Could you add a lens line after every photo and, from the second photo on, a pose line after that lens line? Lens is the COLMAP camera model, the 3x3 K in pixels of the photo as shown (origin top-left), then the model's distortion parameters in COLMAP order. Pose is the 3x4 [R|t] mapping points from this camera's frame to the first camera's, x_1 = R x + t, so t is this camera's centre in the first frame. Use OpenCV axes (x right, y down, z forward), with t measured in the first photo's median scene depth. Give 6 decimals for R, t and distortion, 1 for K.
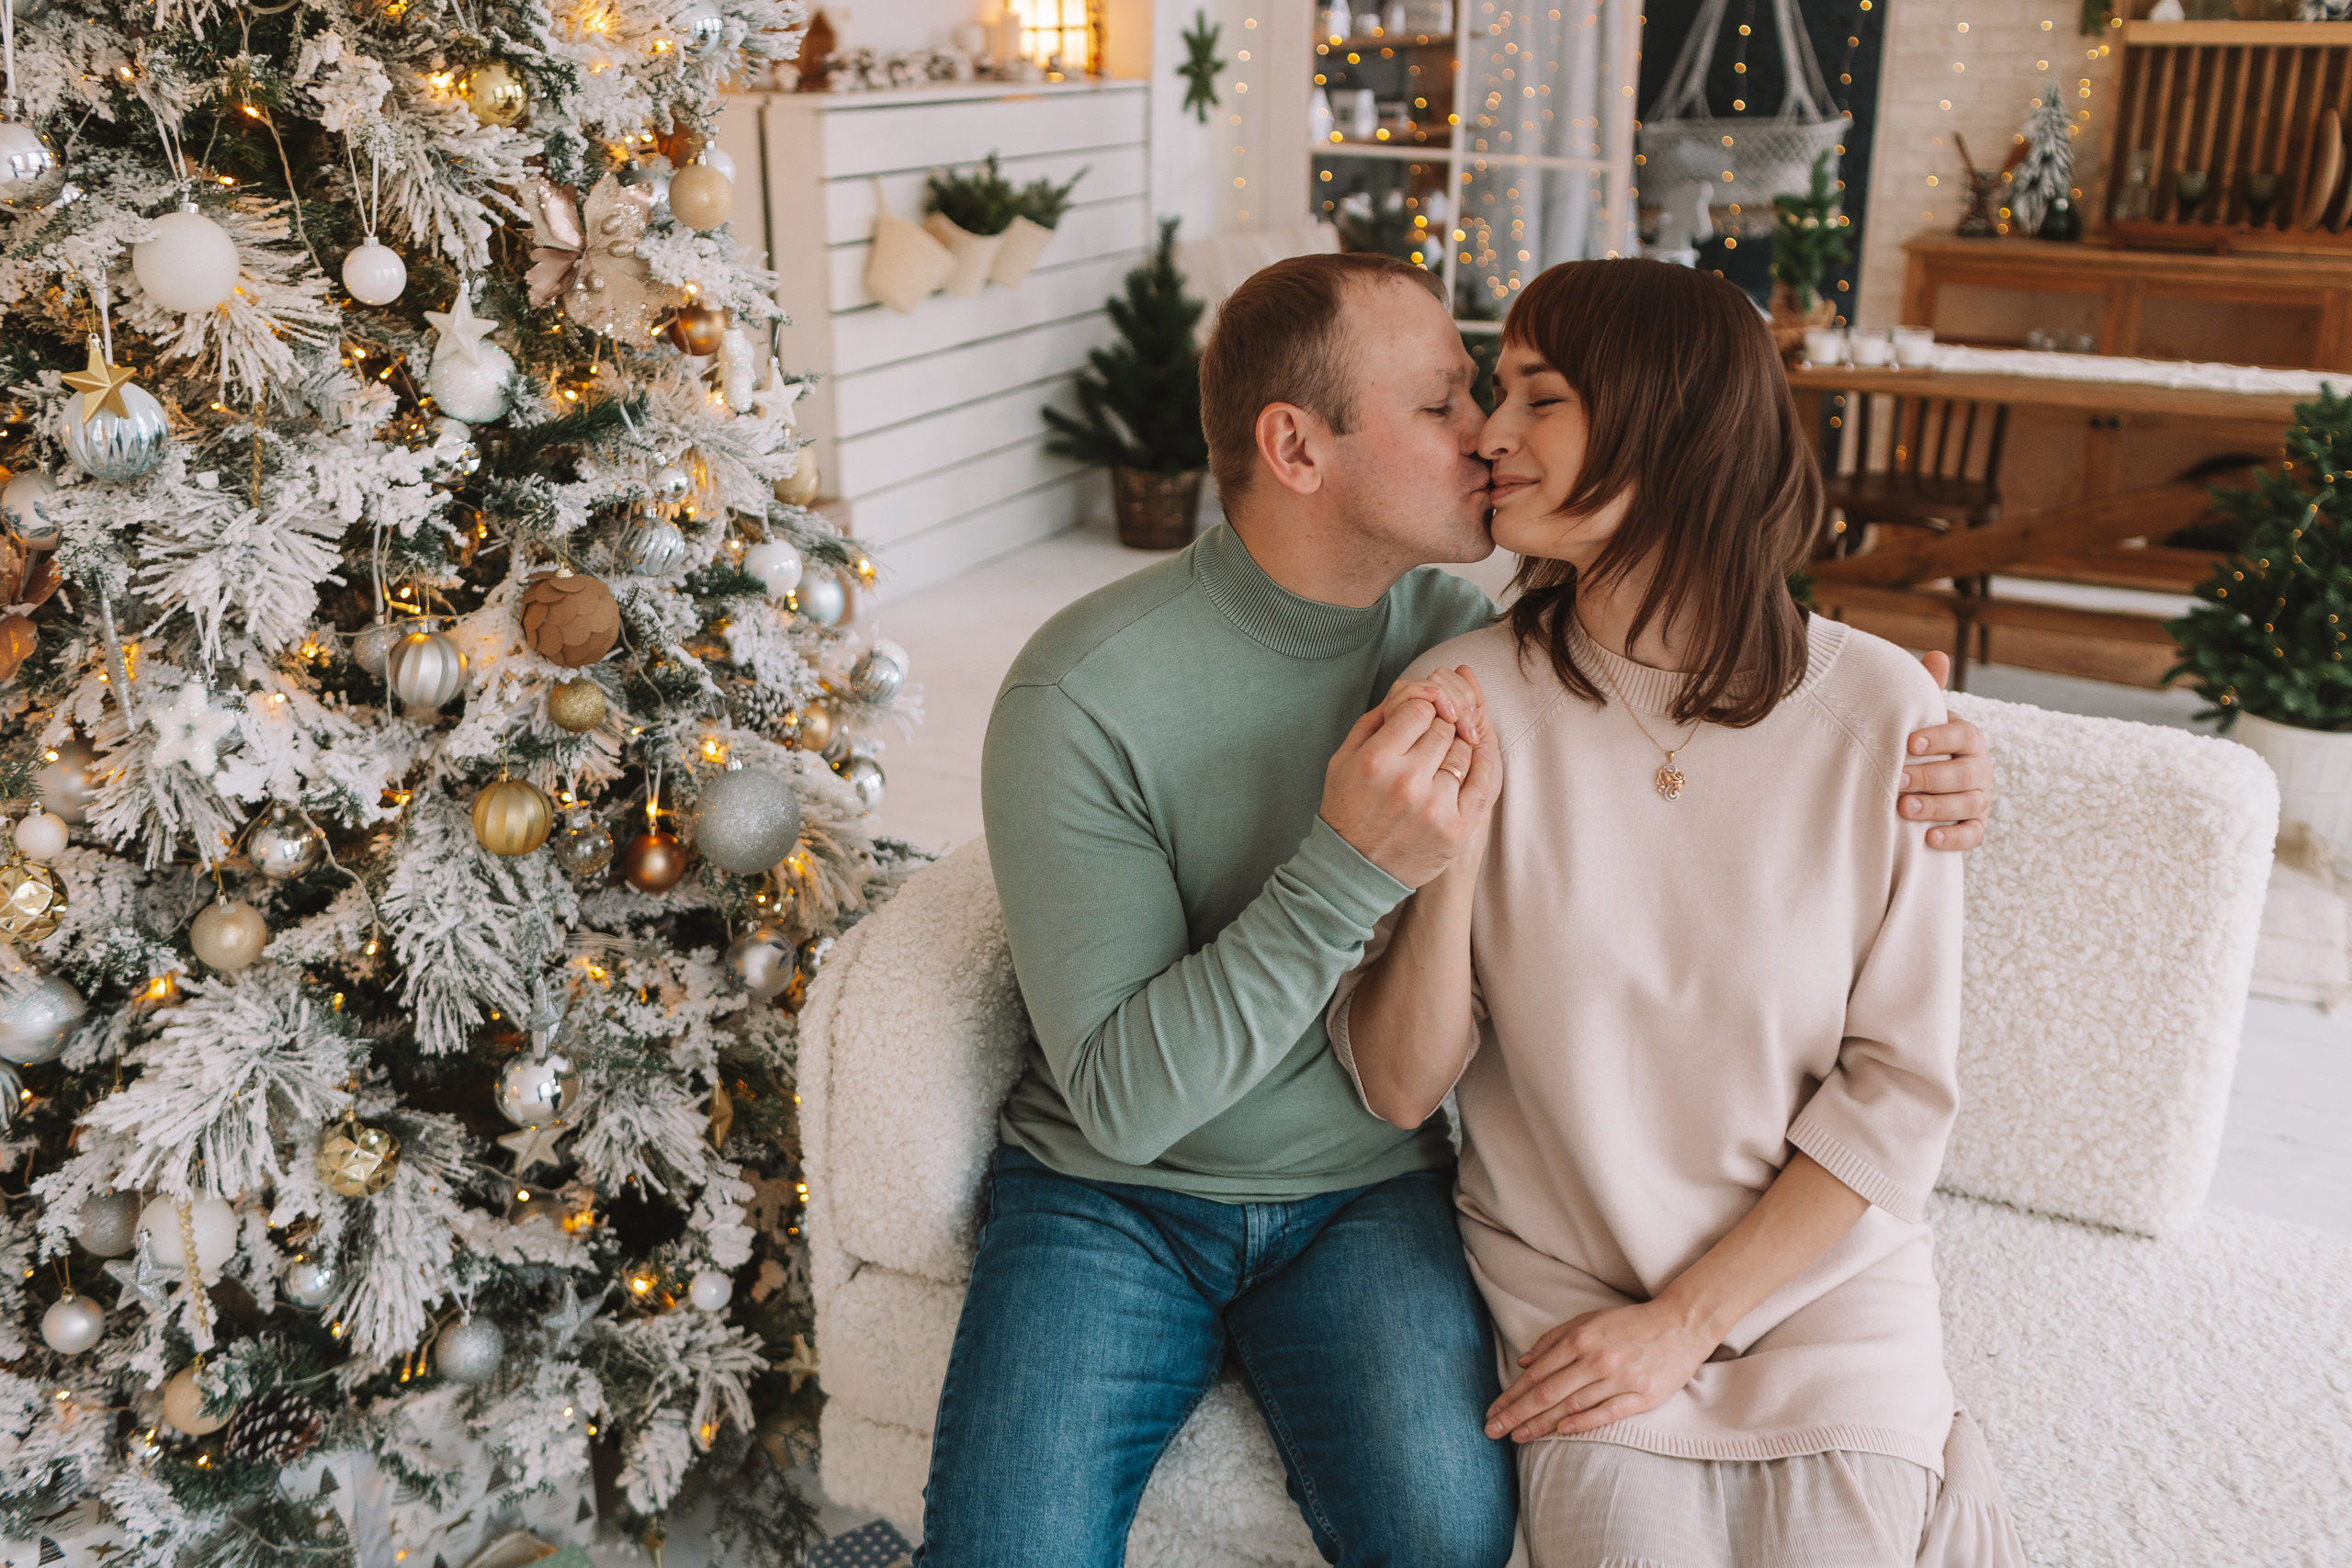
lens RADIAL K [[2249.0, 0, 1177.2], [0, 2249.0, 777.4], [0, 0, 1]] dist [0.004798, -0.001083]
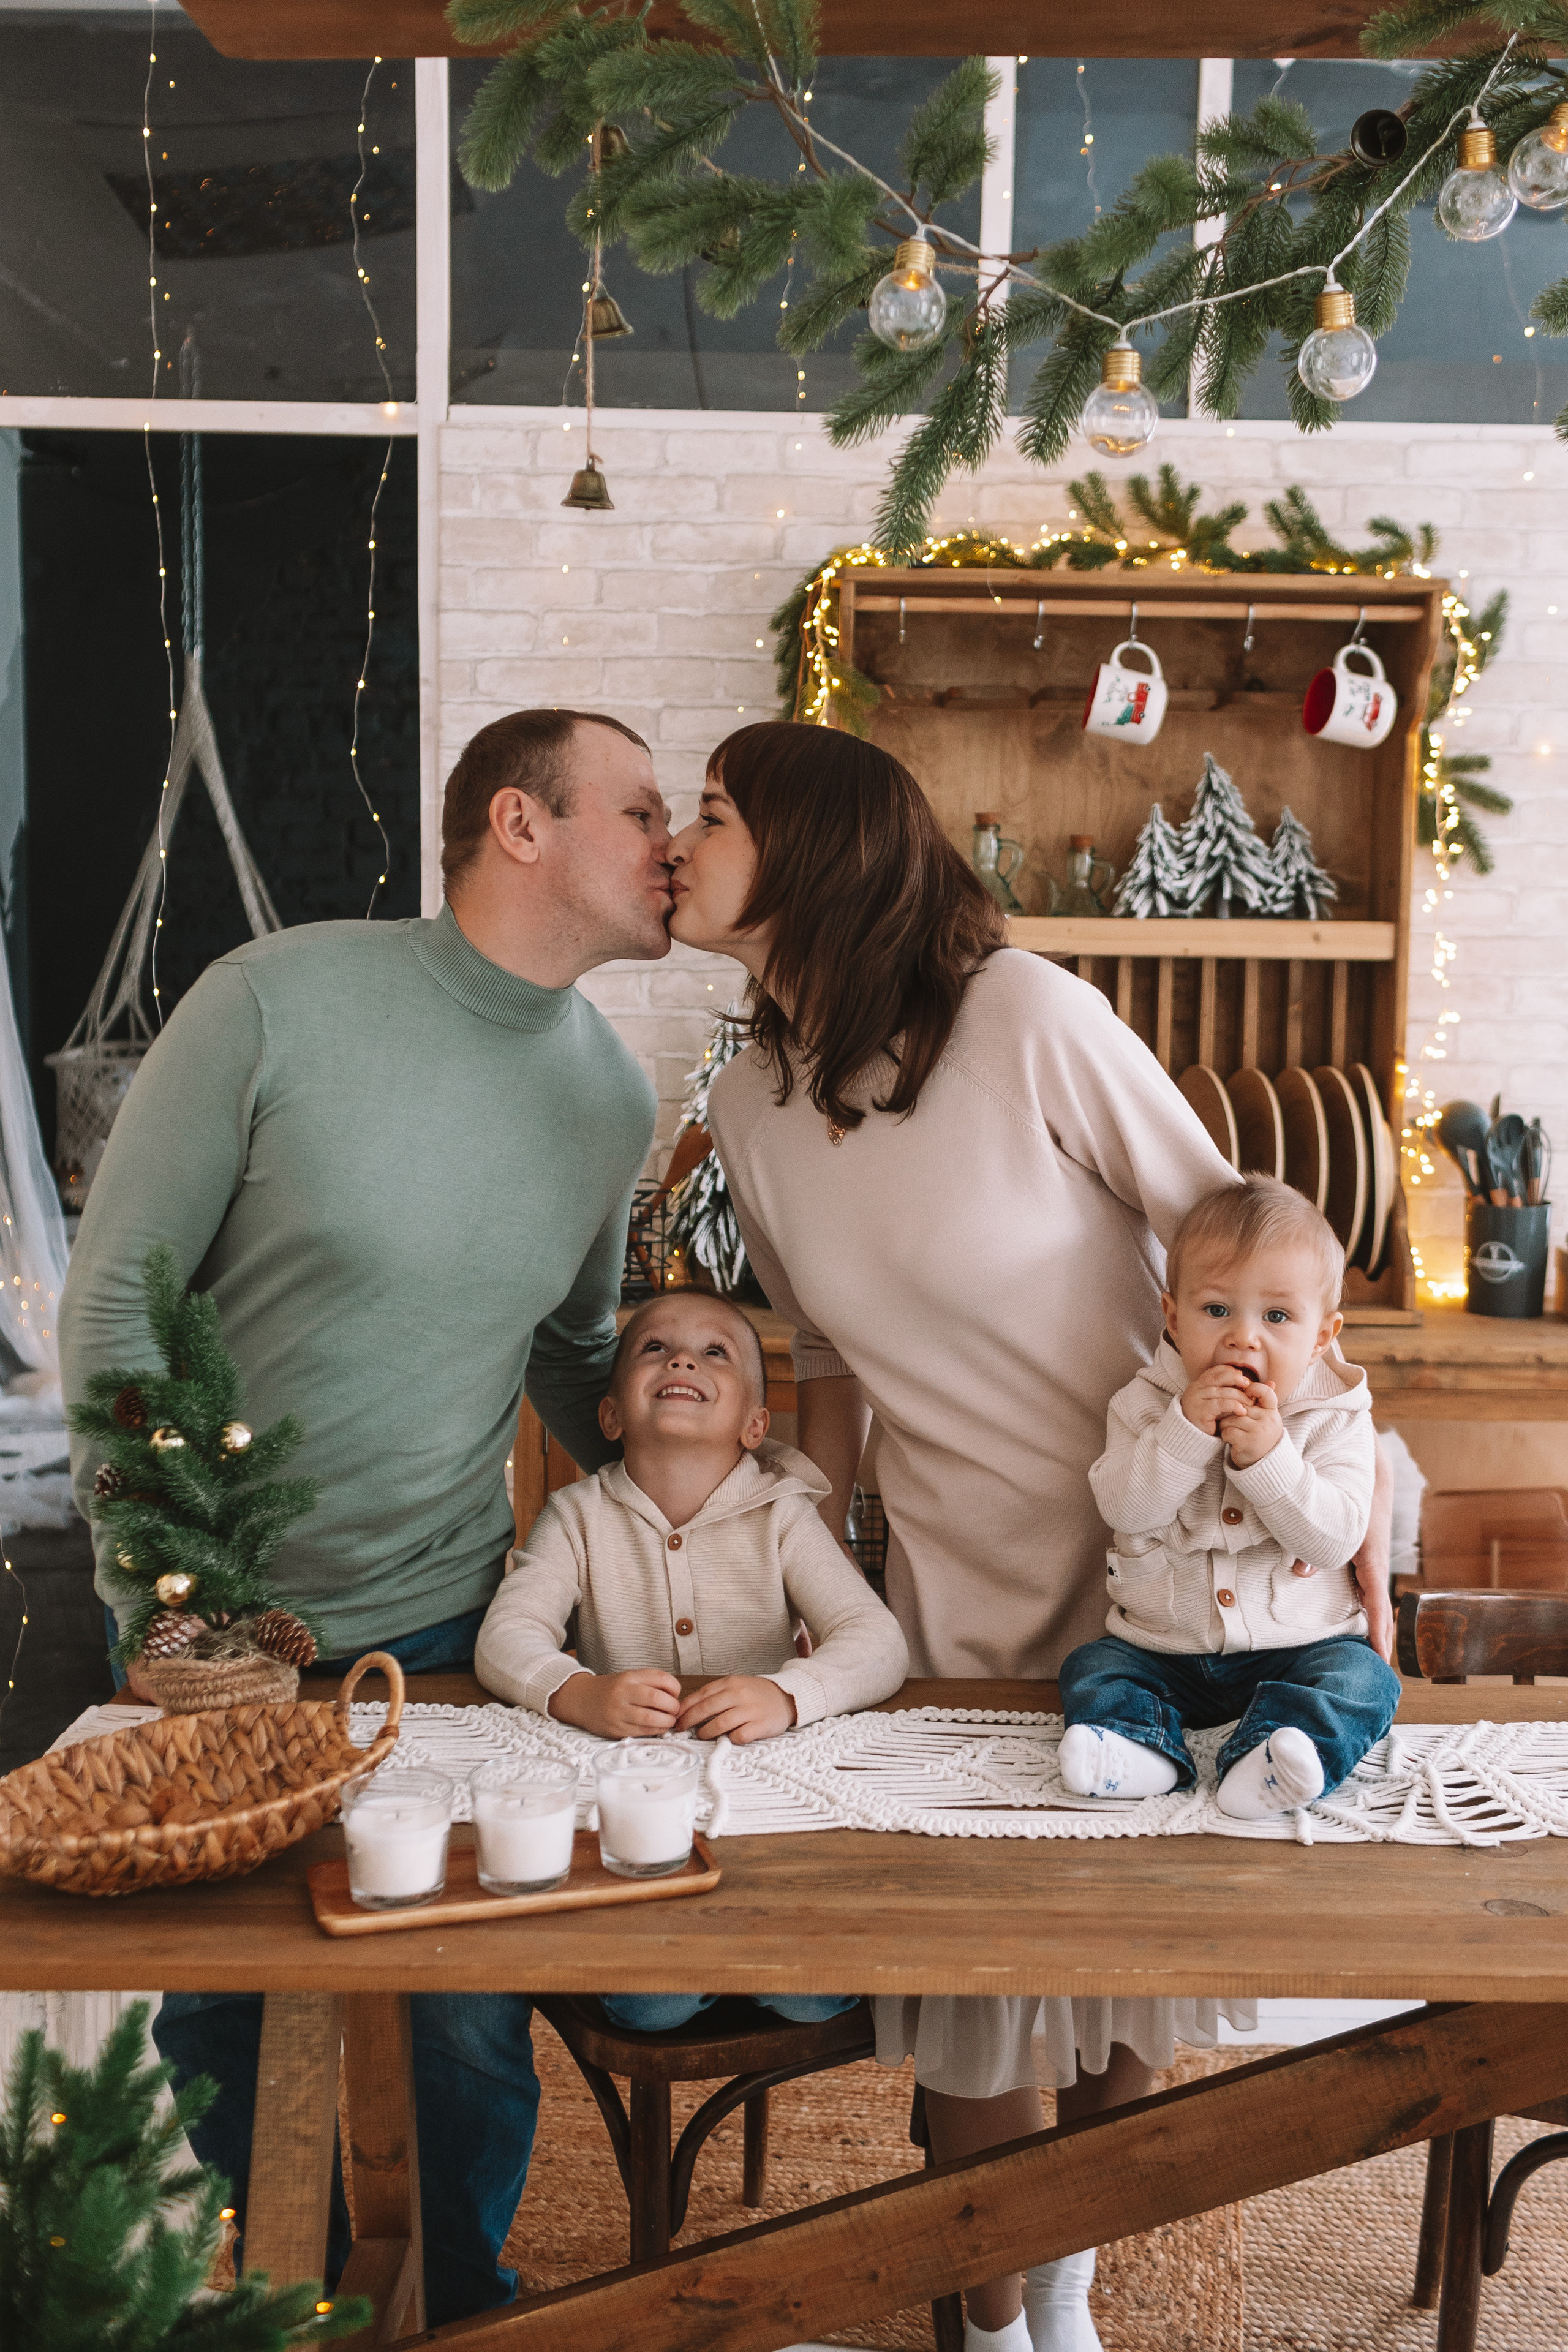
lens RADIAL K [[2394.6, 0, 842.9], [0, 2394.6, 1112.1], [0, 0, 1]] dist [0.005220, 0.017697]
pose [[0.884614, -0.033357, 0.465129, 0.428437], [0.141235, 0.969756, -0.199062, -0.503645], [-0.444421, 0.241786, 0.862571, 1.481228]]
